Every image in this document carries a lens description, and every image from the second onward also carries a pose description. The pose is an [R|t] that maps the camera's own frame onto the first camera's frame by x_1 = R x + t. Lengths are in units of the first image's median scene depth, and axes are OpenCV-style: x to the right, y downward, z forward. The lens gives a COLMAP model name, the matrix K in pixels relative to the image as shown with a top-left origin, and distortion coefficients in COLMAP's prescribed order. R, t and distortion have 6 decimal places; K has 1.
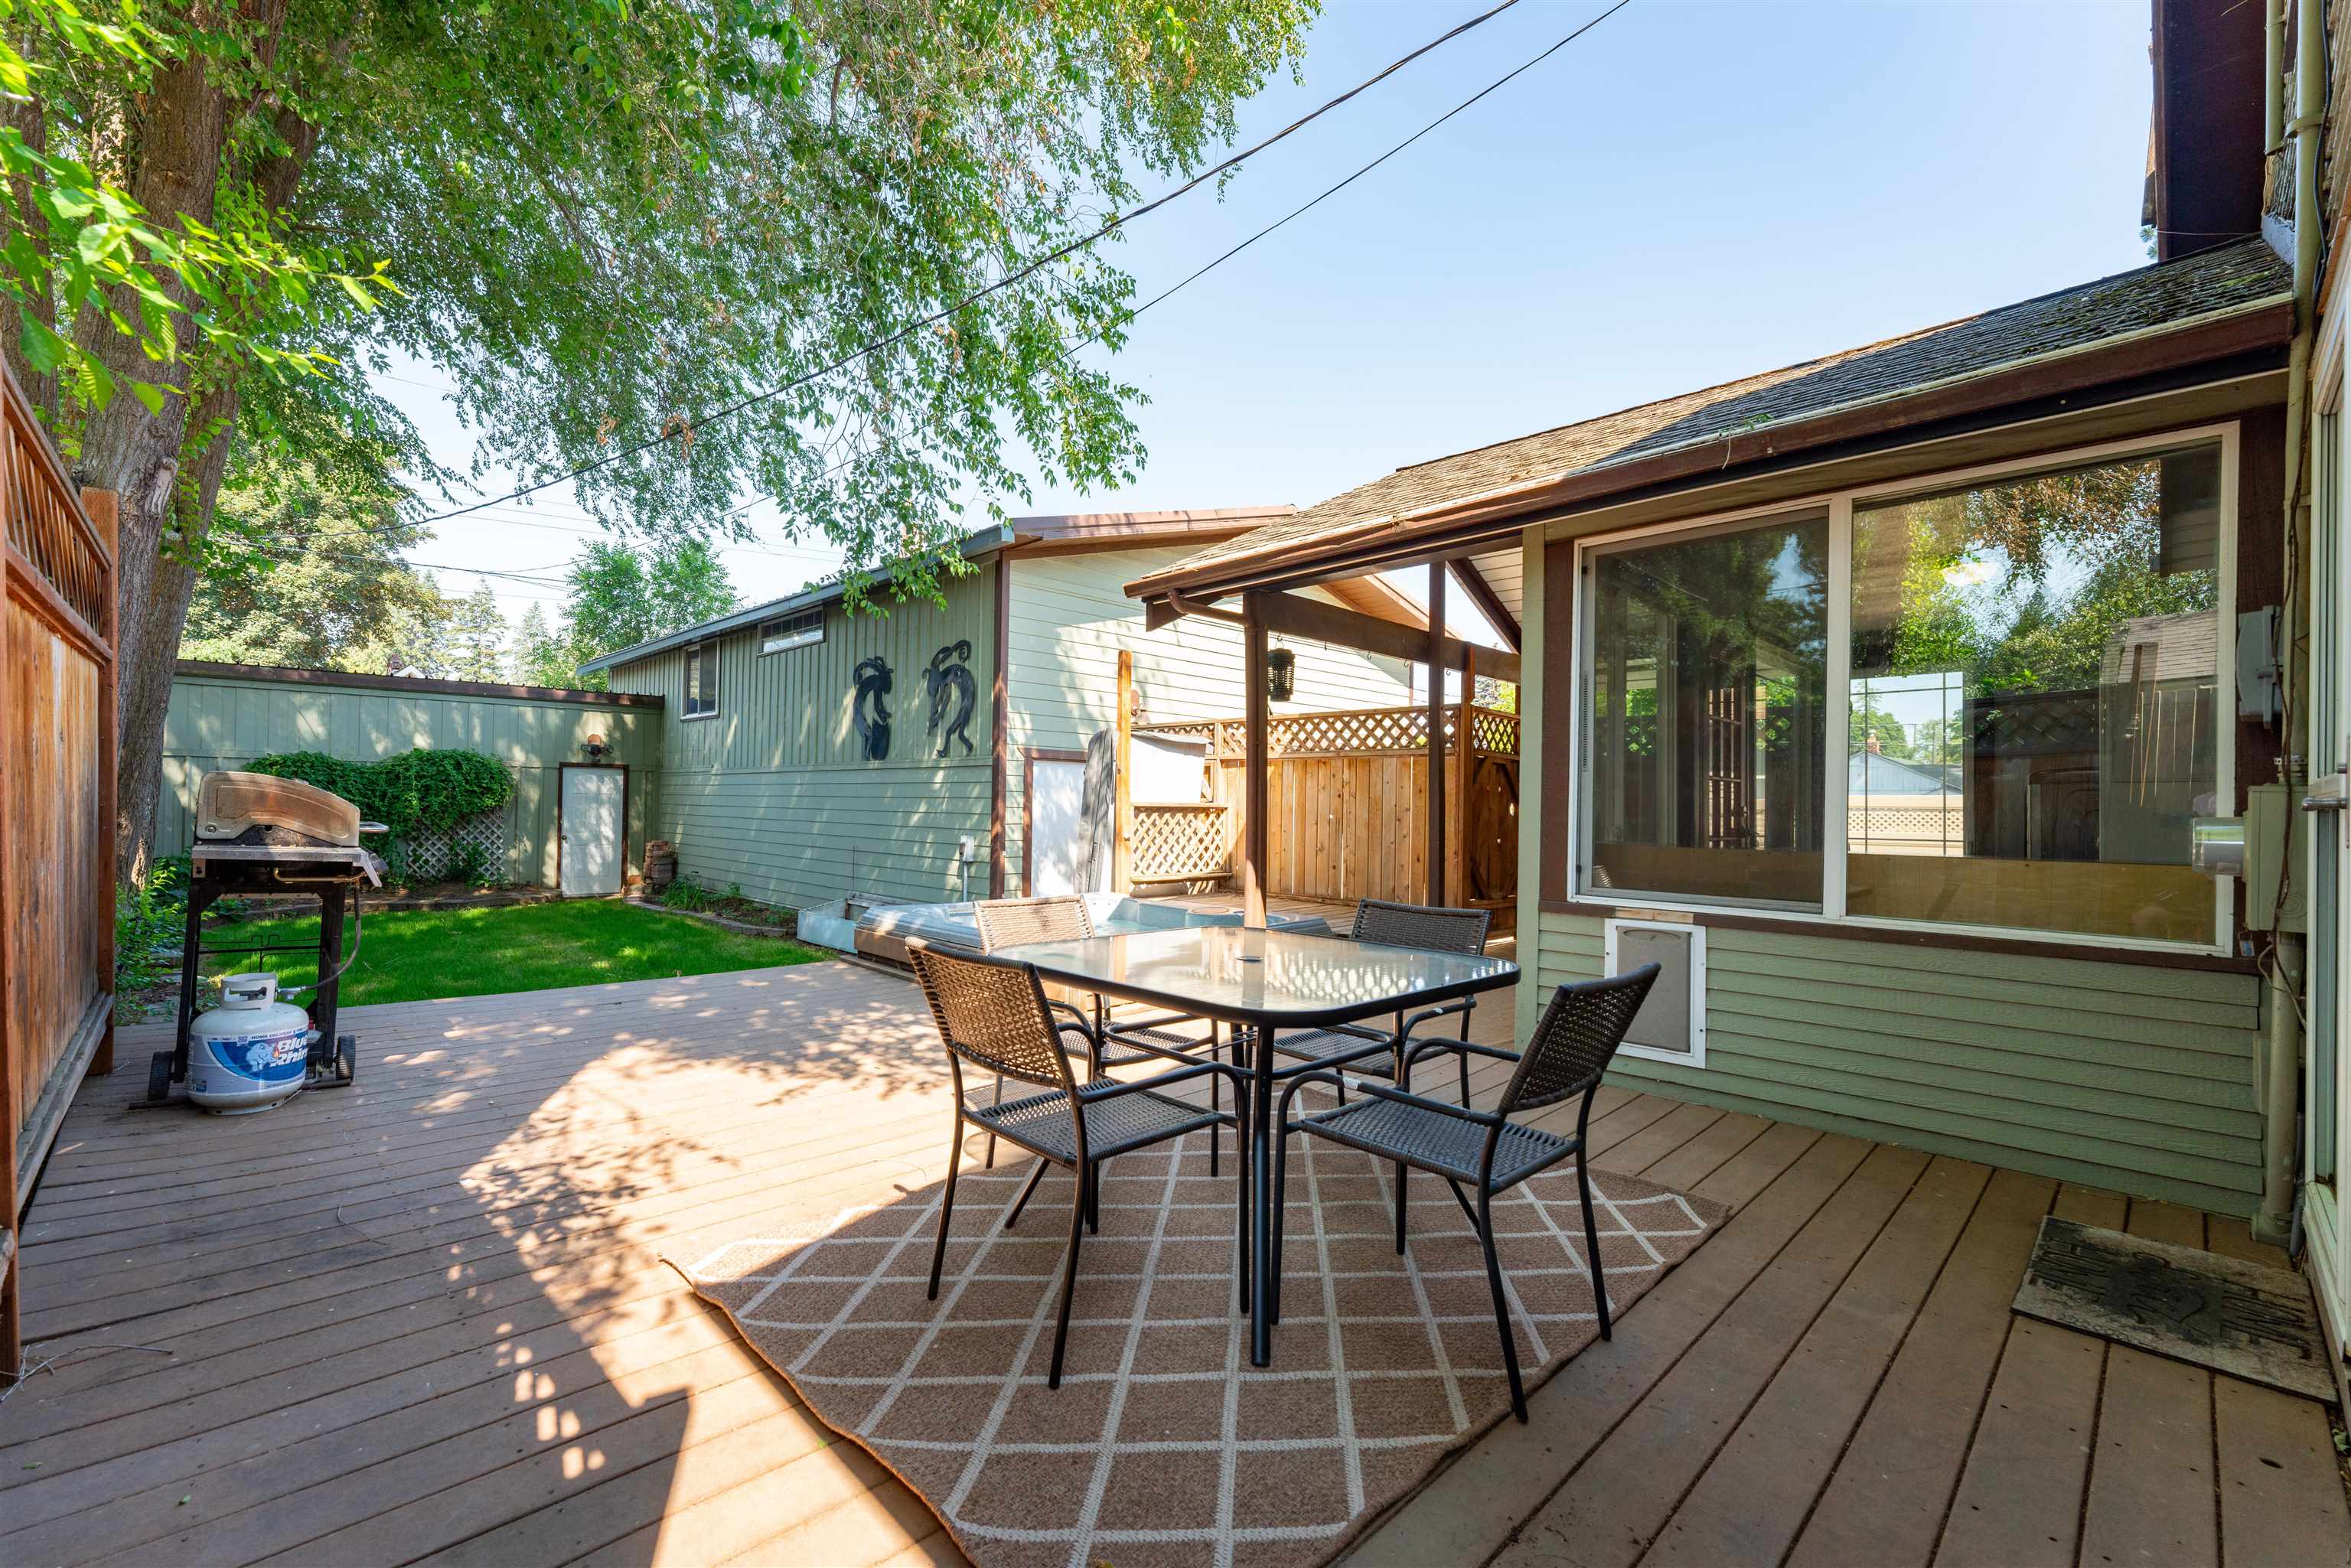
lens RADIAL K [[967.4, 0, 1101.4], [0, 967.4, 795.1], [0, 0, 1]] dist [0.002087, 0.000175]
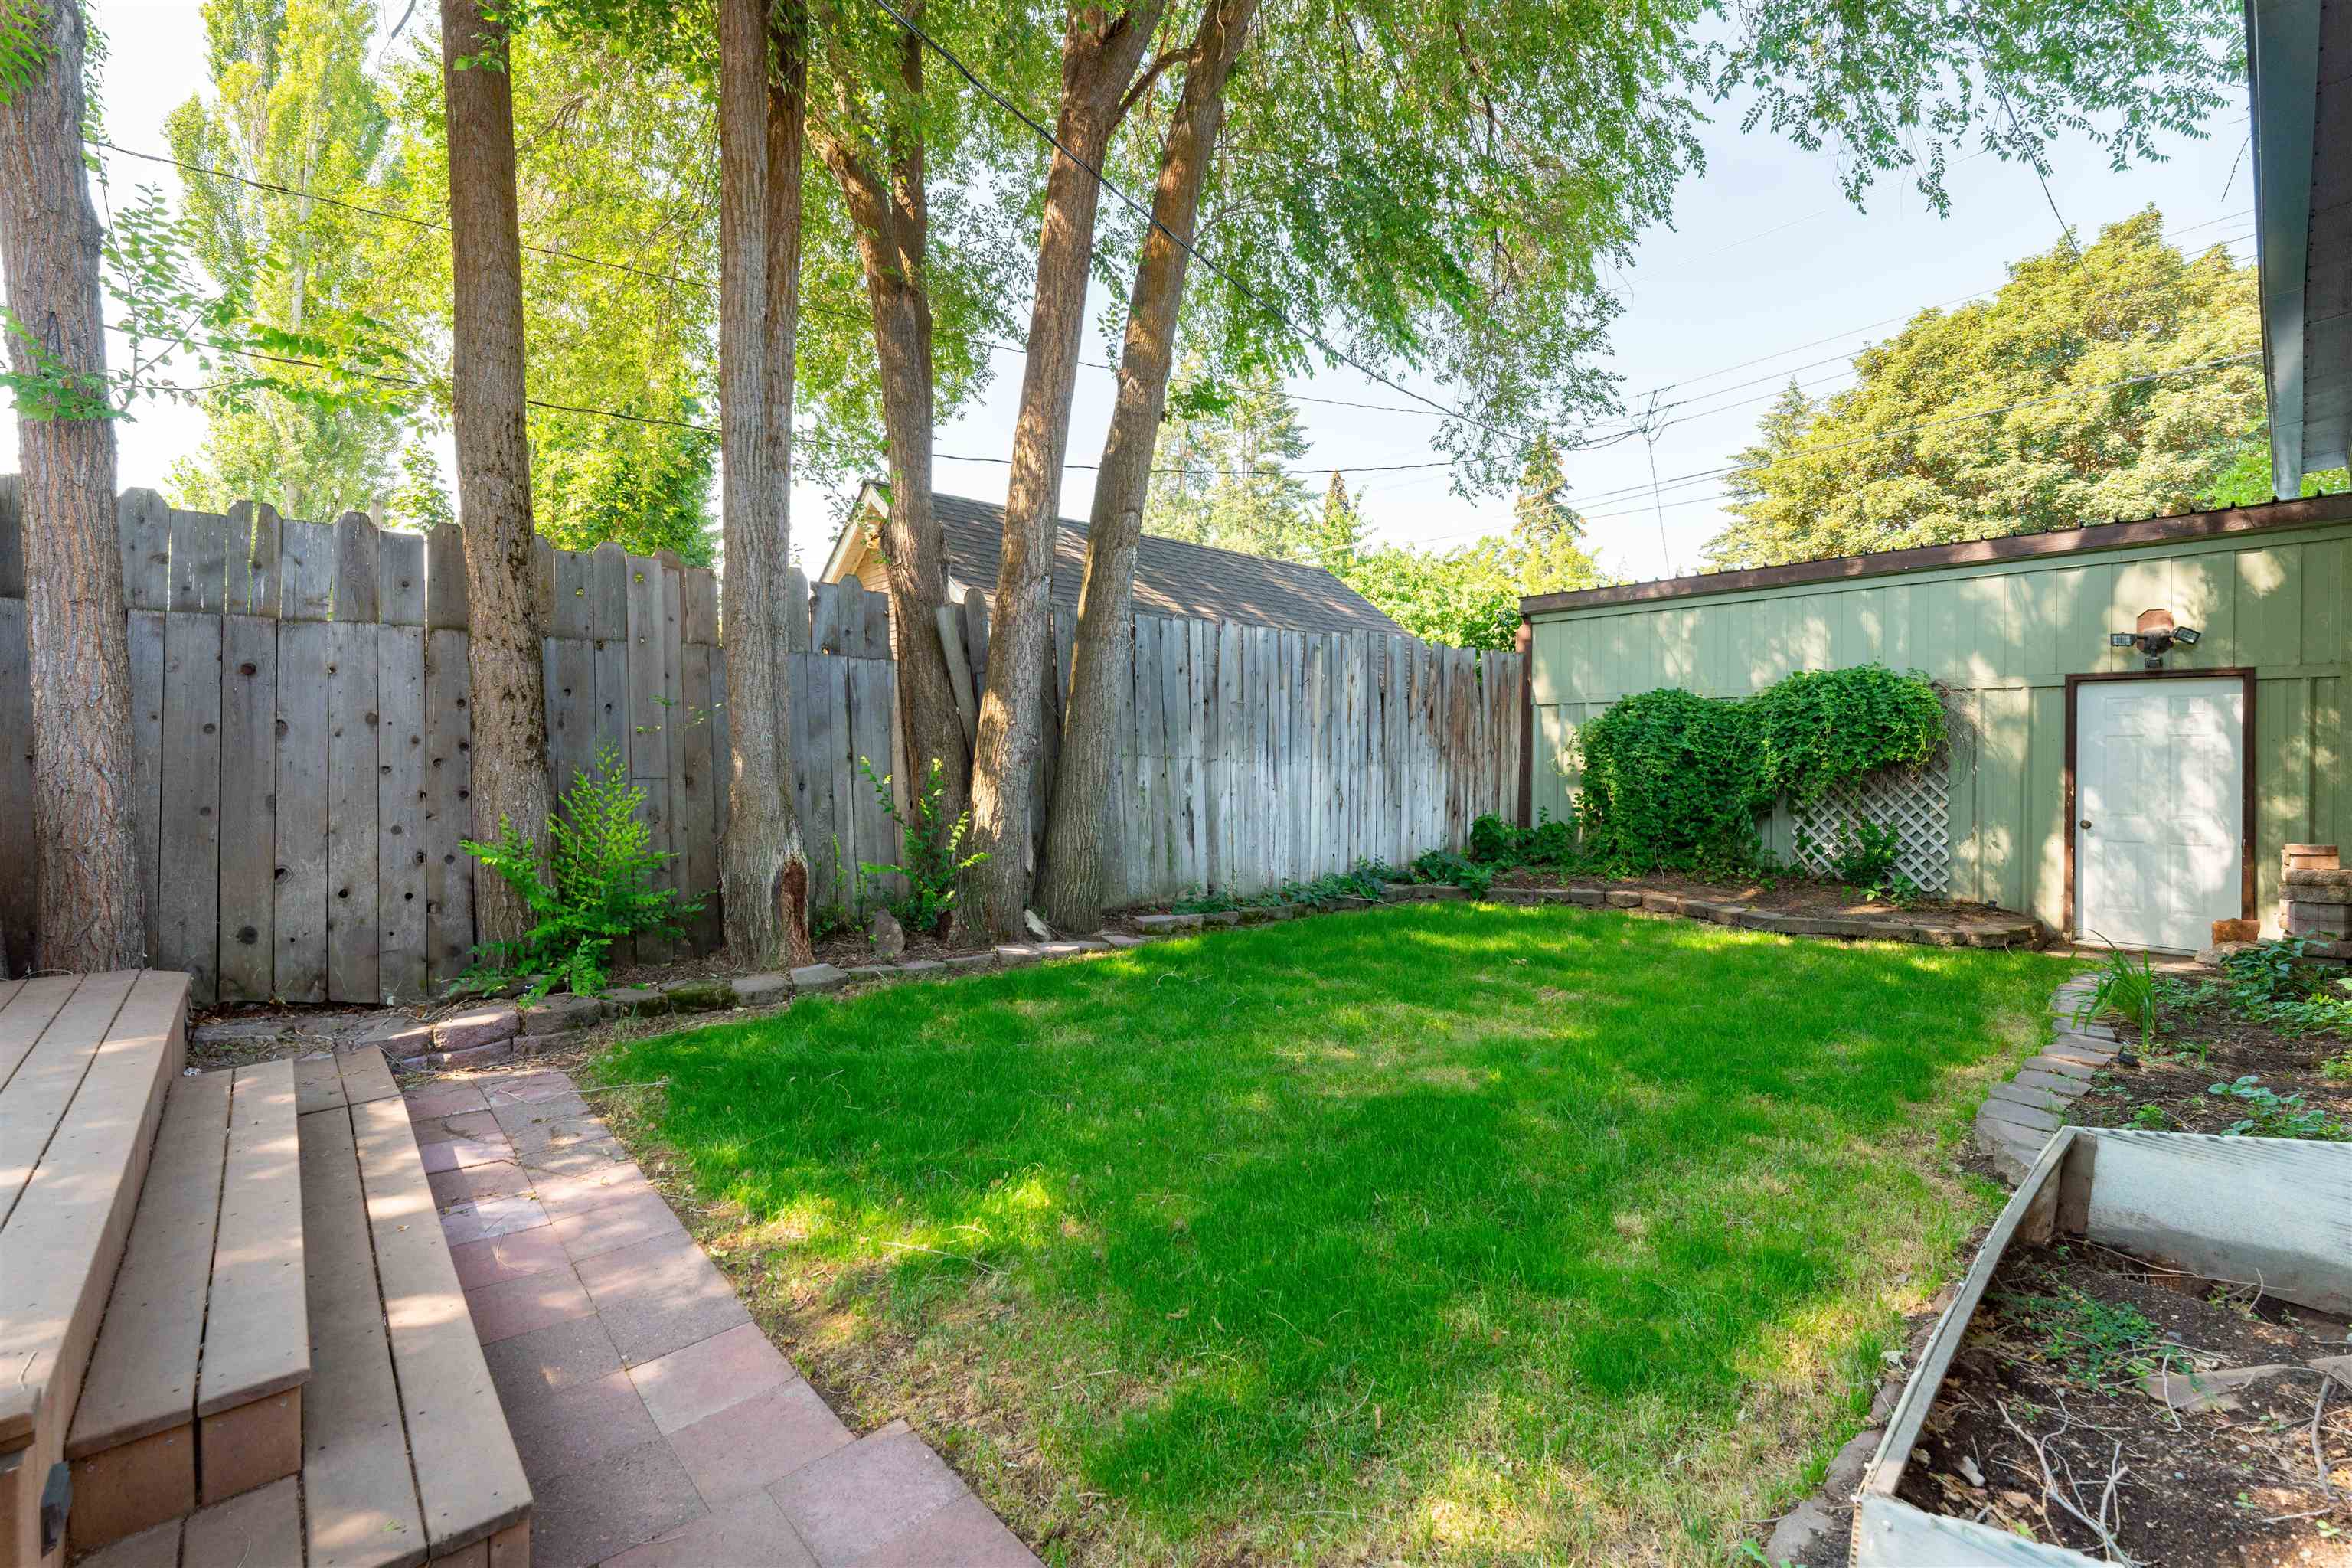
lens RADIAL K [[991.9, 0, 1163.9], [0, 991.9, 762.1], [0, 0, 1]] dist [0.002773, -0.000015]
pose [[-0.019609, -0.009924, -0.999758, -0.036765], [-0.001522, 0.999950, -0.009896, 0.018632], [0.999807, 0.001328, -0.019623, 0.584024]]
